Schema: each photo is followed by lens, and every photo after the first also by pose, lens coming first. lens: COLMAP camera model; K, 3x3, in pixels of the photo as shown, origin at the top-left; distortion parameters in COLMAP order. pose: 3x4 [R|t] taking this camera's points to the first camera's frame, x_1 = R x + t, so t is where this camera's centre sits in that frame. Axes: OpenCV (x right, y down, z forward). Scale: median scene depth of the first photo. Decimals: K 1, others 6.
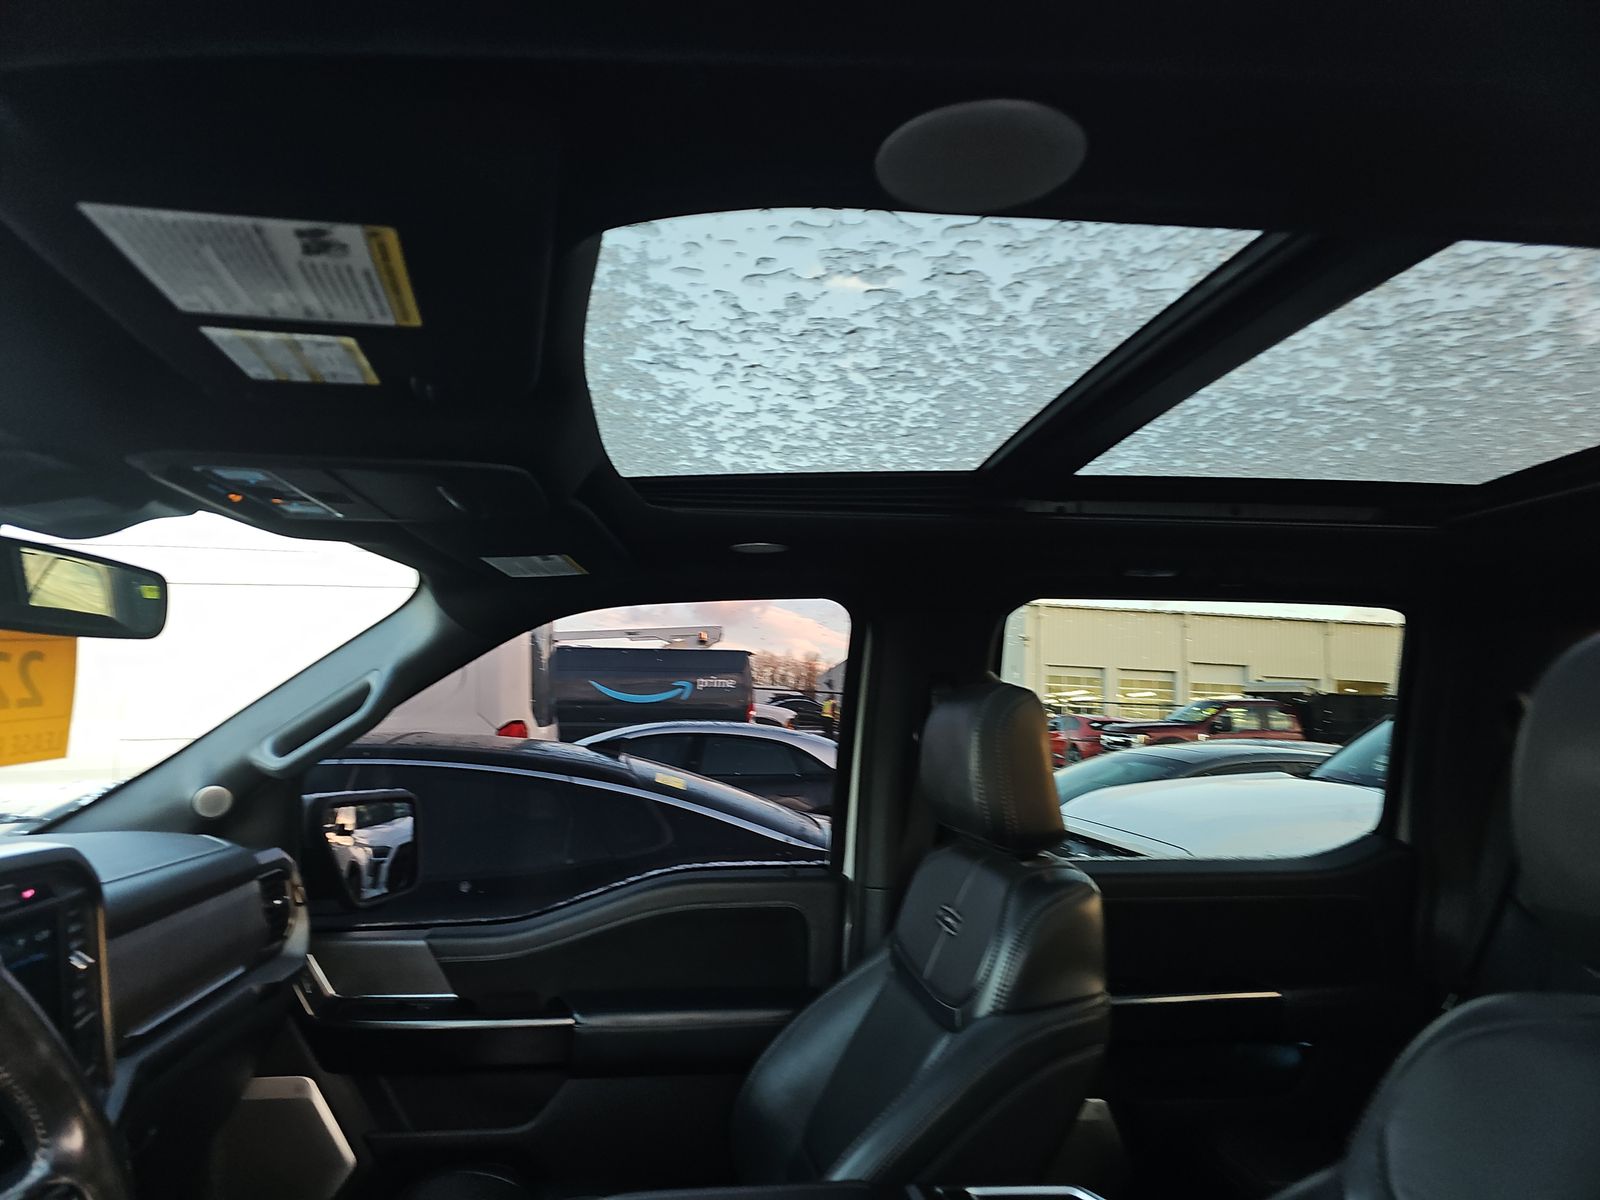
lens RADIAL K [[1046.6, 0, 806.5], [0, 1046.6, 609.2], [0, 0, 1]] dist [0.101622, -0.097296]
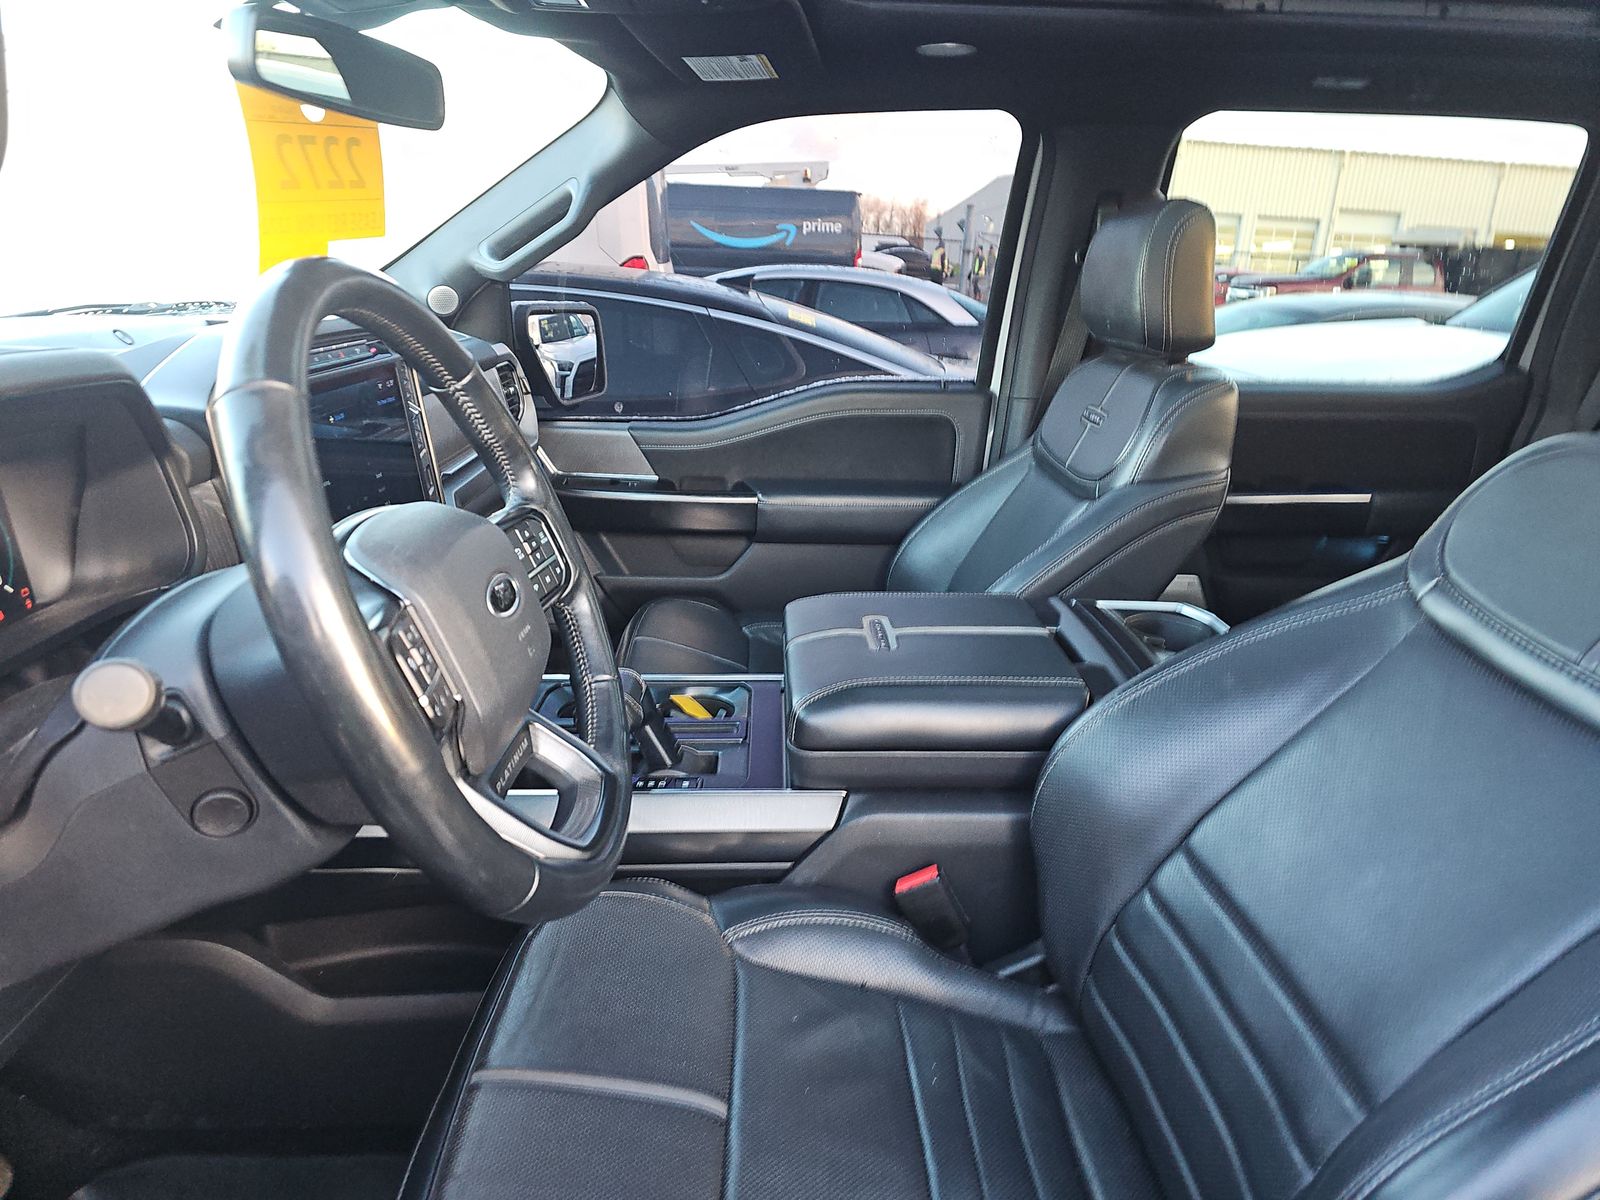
lens RADIAL K [[1046.6, 0, 806.5], [0, 1046.6, 609.2], [0, 0, 1]] dist [0.101622, -0.097296]
pose [[0.996203, 0.048035, -0.072608, -0.051114], [-0.015100, 0.916705, 0.399279, 0.016687], [0.085739, -0.396667, 0.913950, -0.102336]]
